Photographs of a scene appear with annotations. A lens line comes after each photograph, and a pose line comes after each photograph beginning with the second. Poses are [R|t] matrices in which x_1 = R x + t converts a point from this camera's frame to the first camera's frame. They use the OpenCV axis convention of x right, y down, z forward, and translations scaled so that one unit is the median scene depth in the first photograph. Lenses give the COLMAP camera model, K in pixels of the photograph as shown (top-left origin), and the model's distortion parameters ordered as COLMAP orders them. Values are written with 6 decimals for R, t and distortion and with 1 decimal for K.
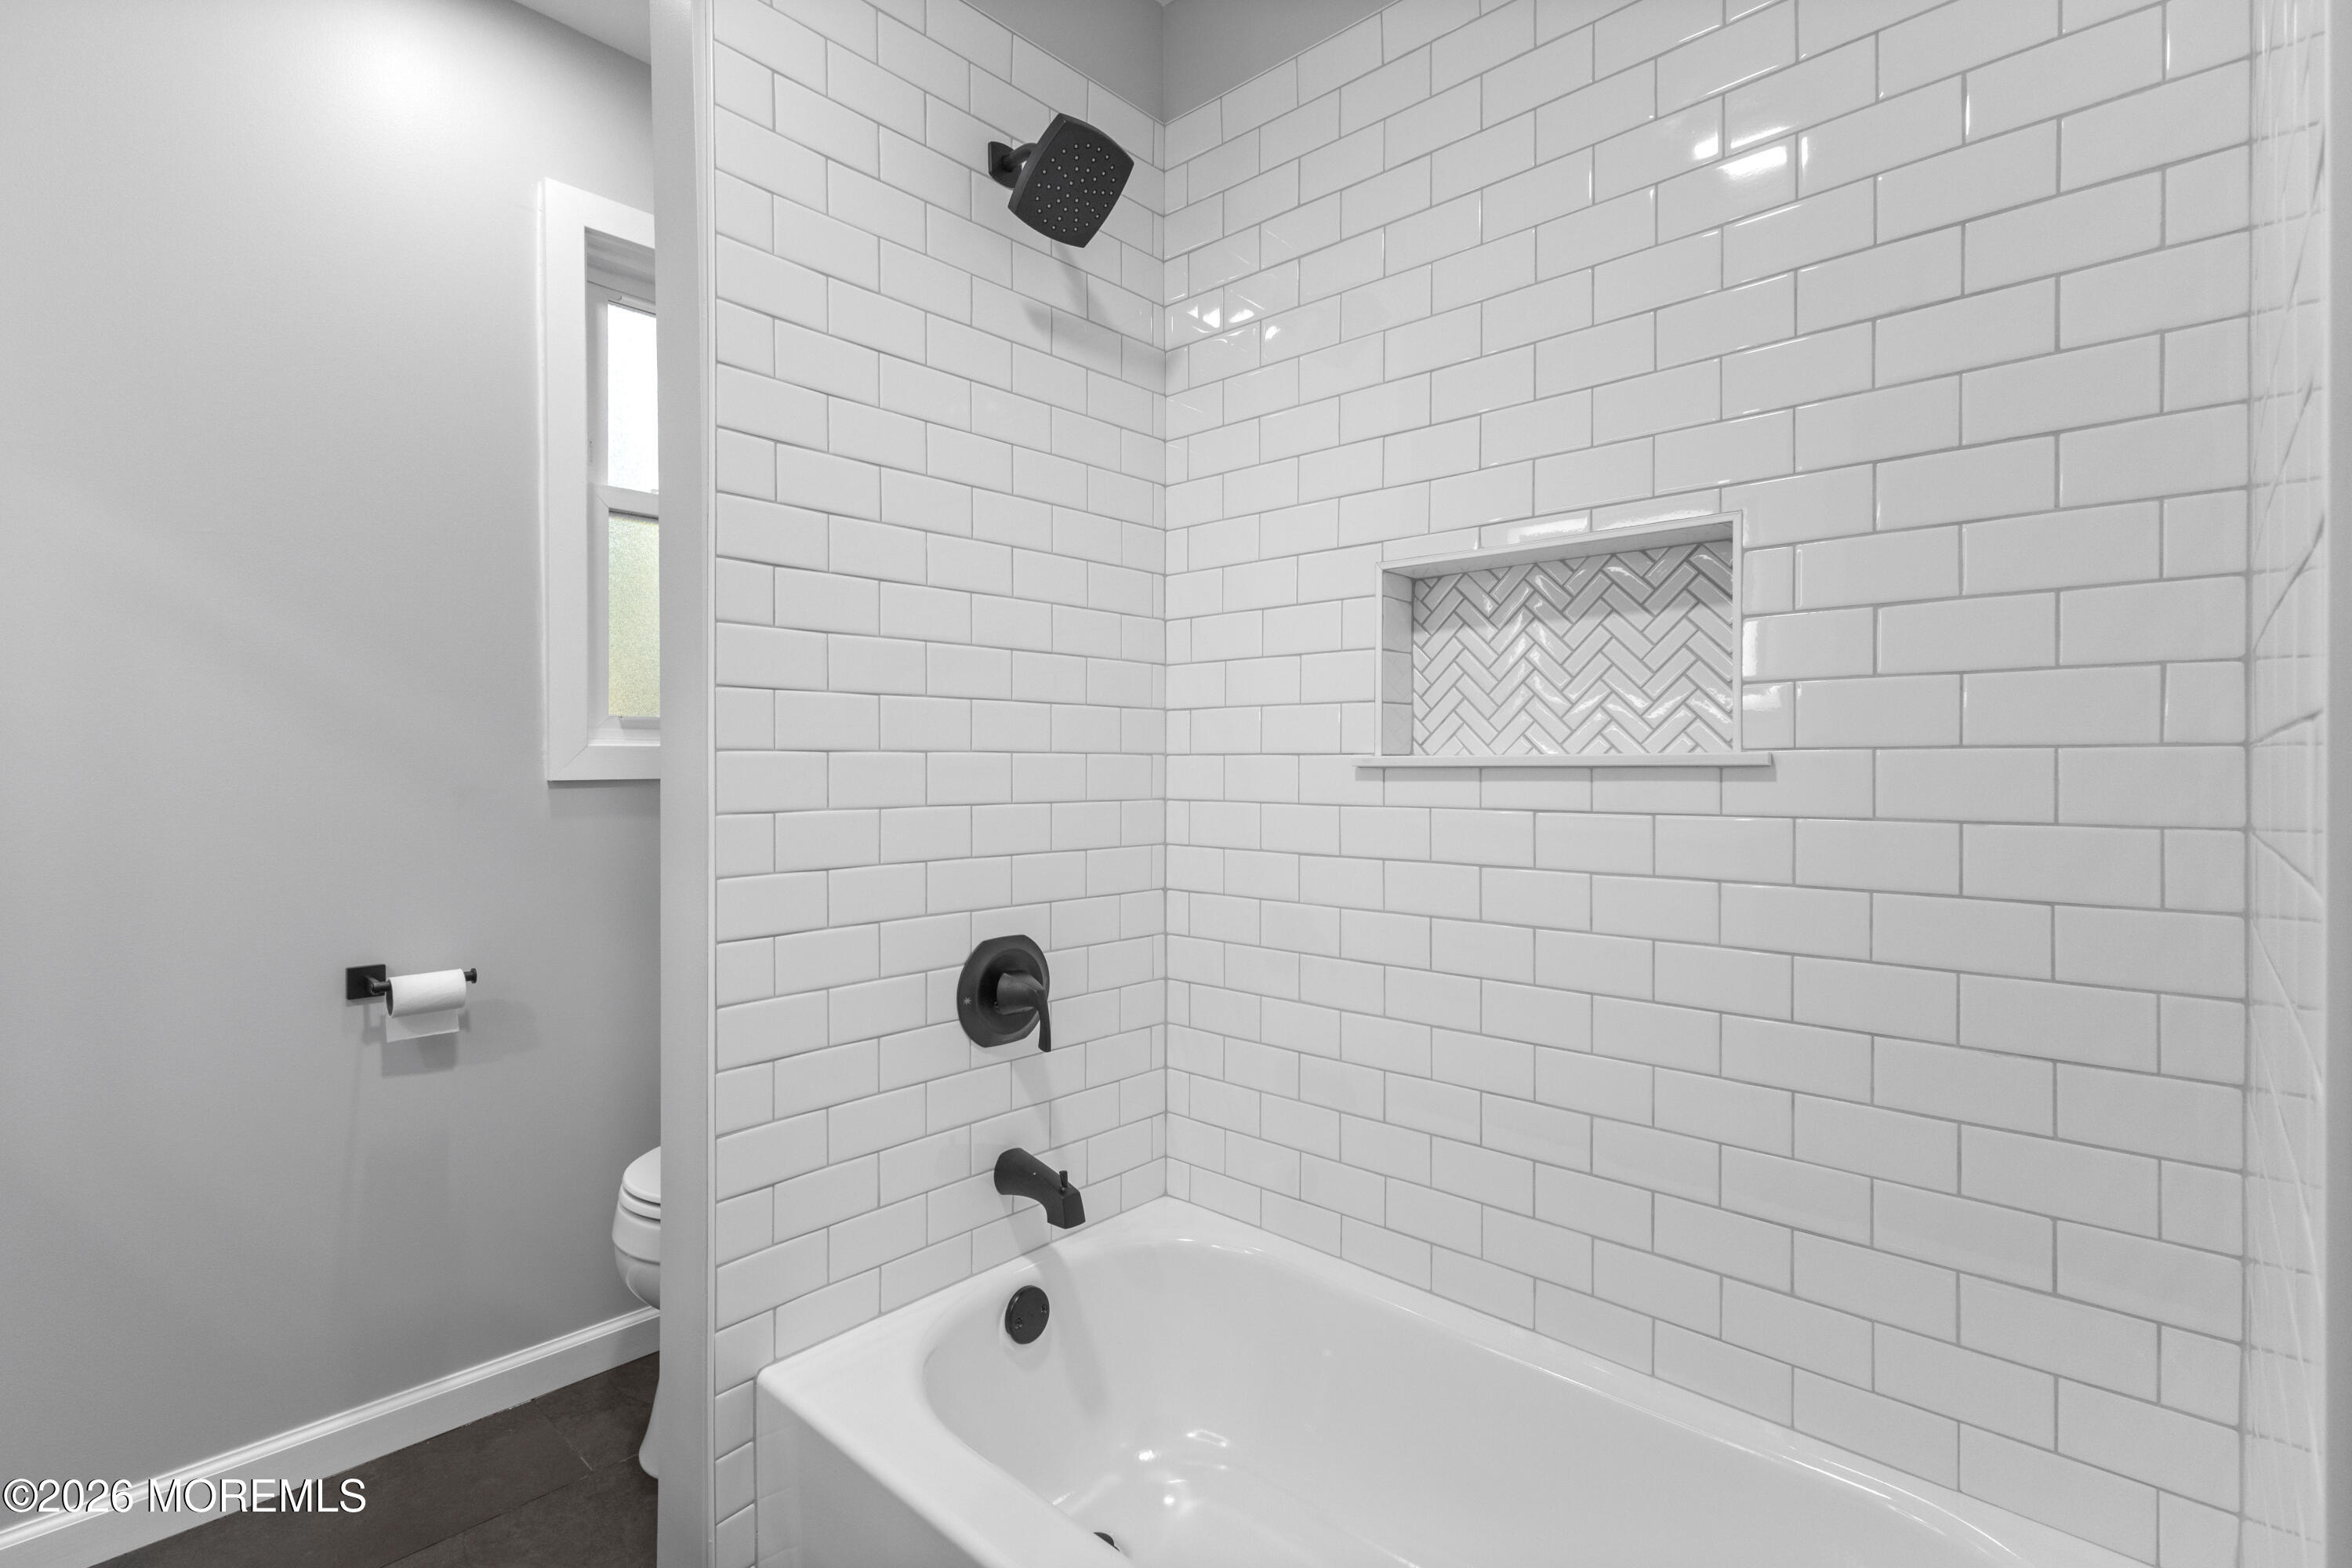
lens RADIAL K [[1092.7, 0, 1169.2], [0, 1092.7, 750.2], [0, 0, 1]] dist [0.000678, 0.000379]
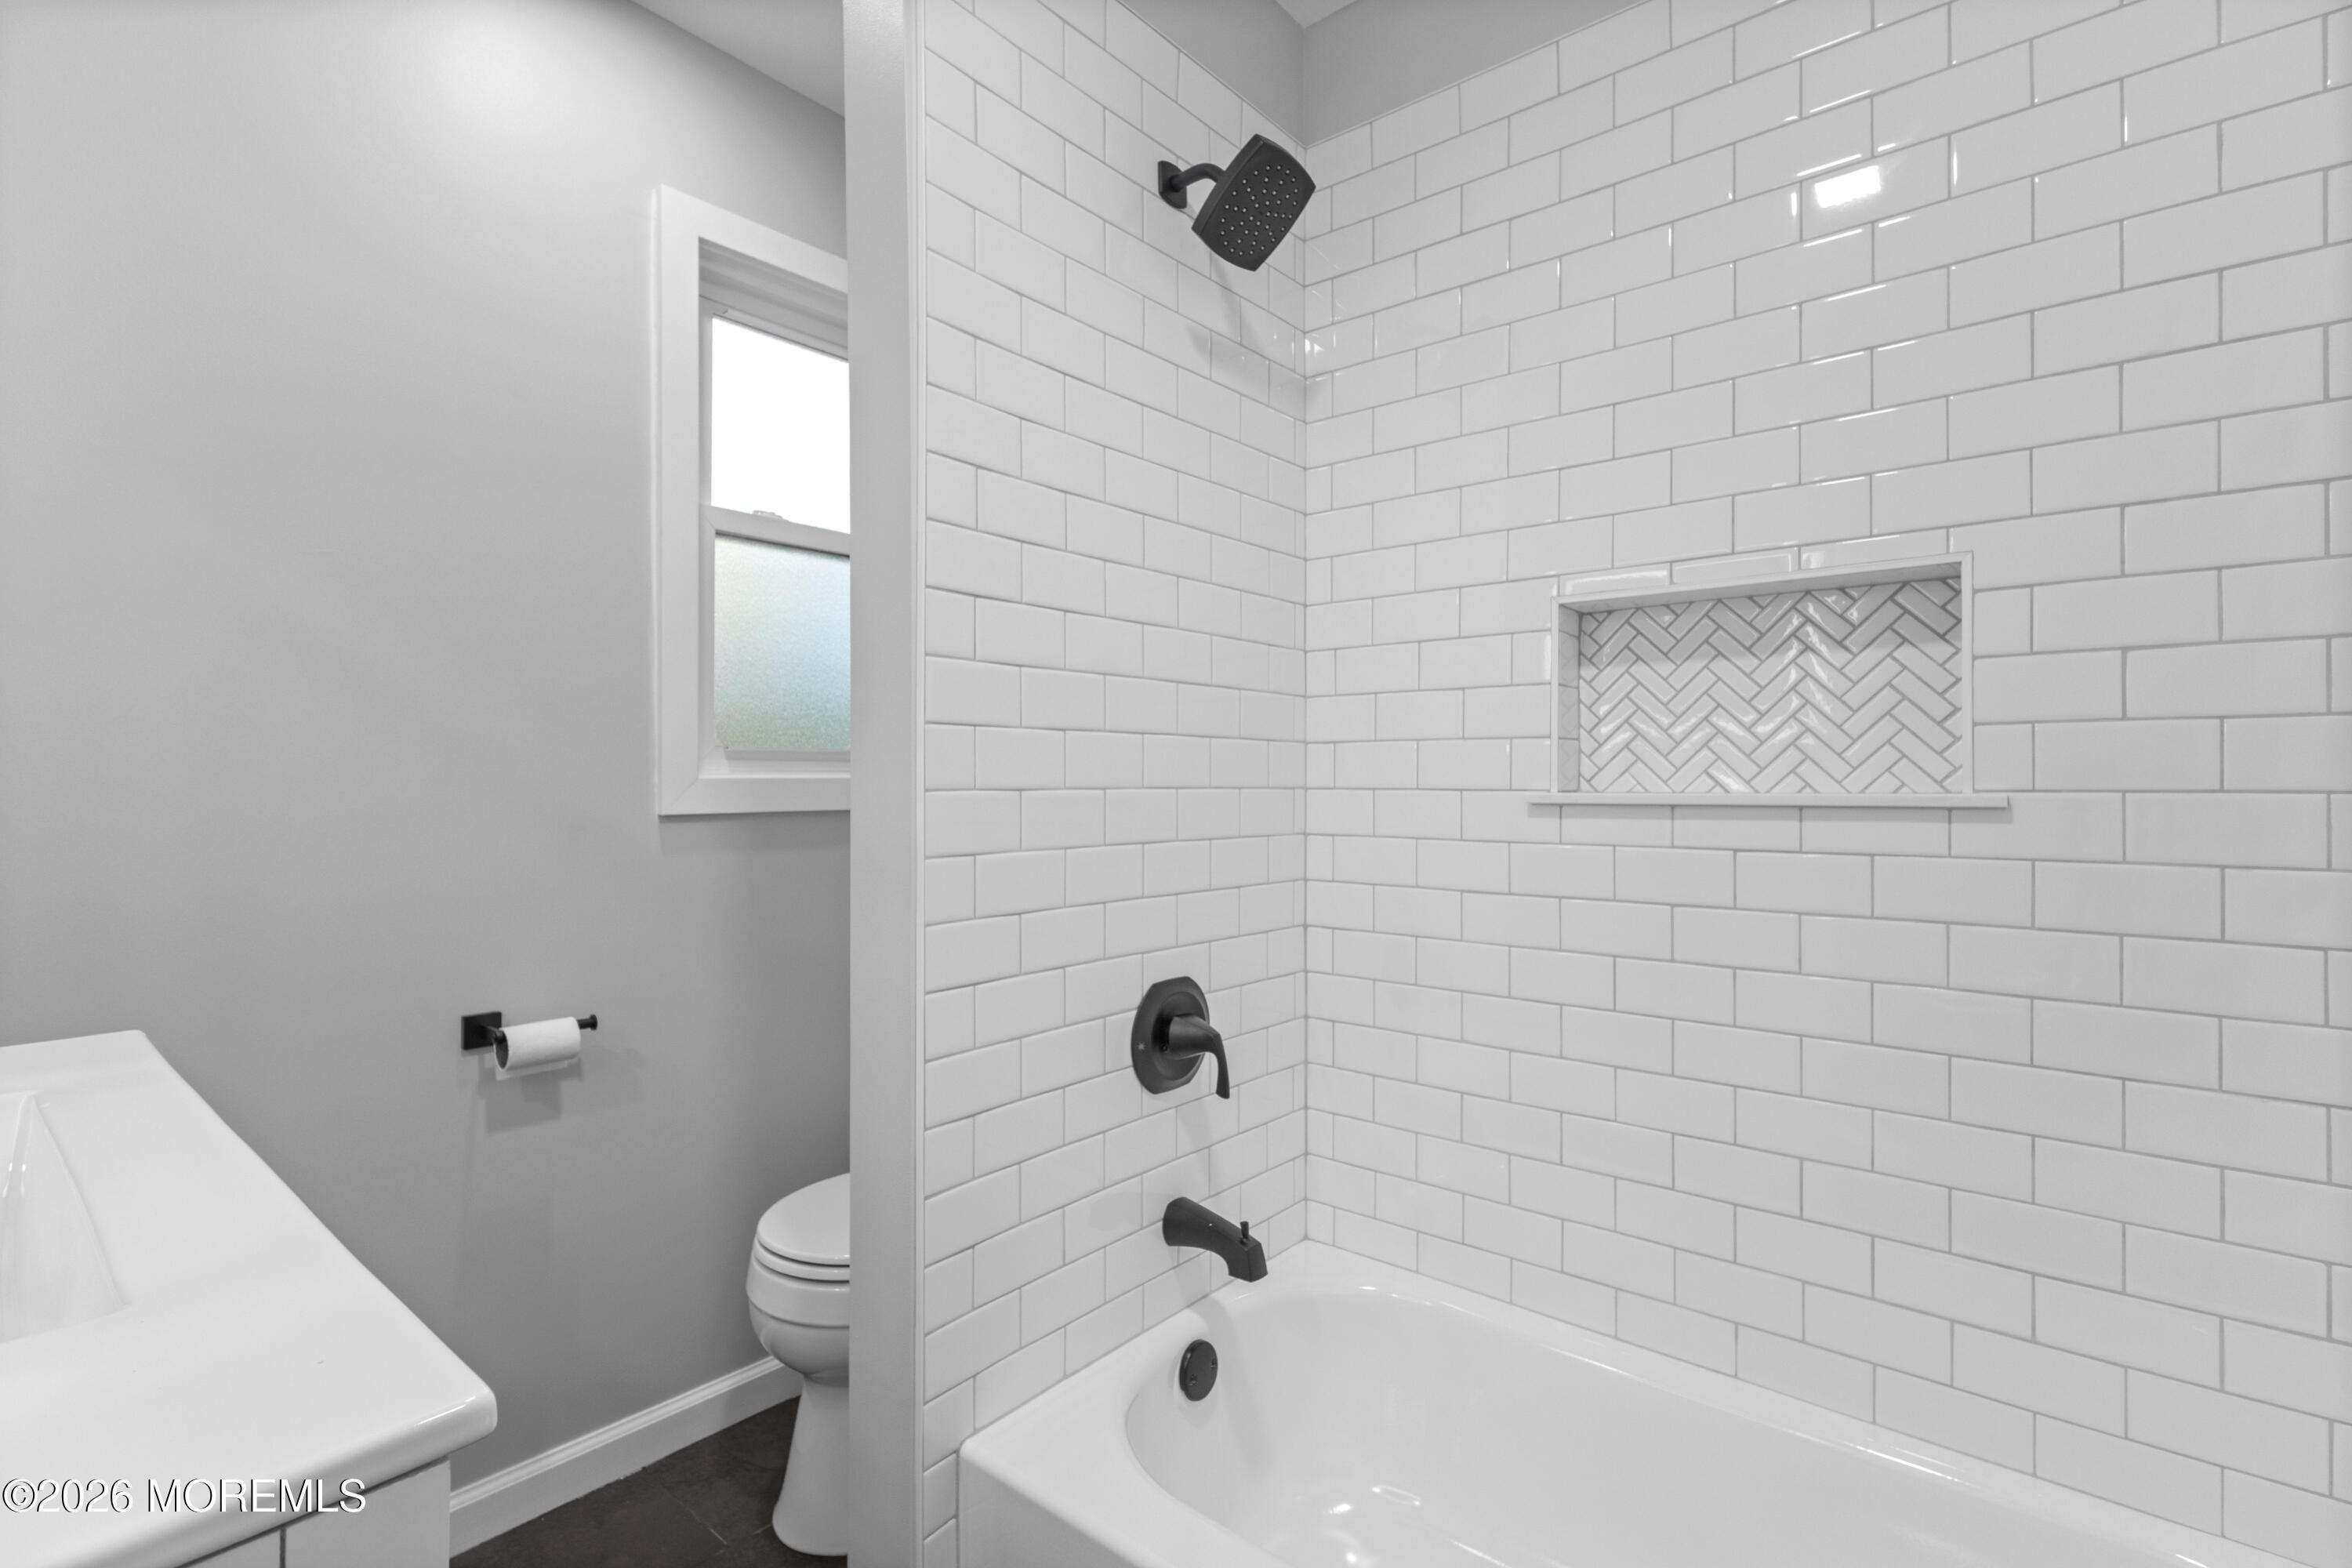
lens RADIAL K [[1089.4, 0, 1173.3], [0, 1089.4, 761.7], [0, 0, 1]] dist [0.000625, -0.000935]
pose [[0.998847, 0.001859, 0.047975, -0.198018], [-0.001564, 0.999980, -0.006192, -0.015896], [-0.047986, 0.006110, 0.998829, 0.034470]]
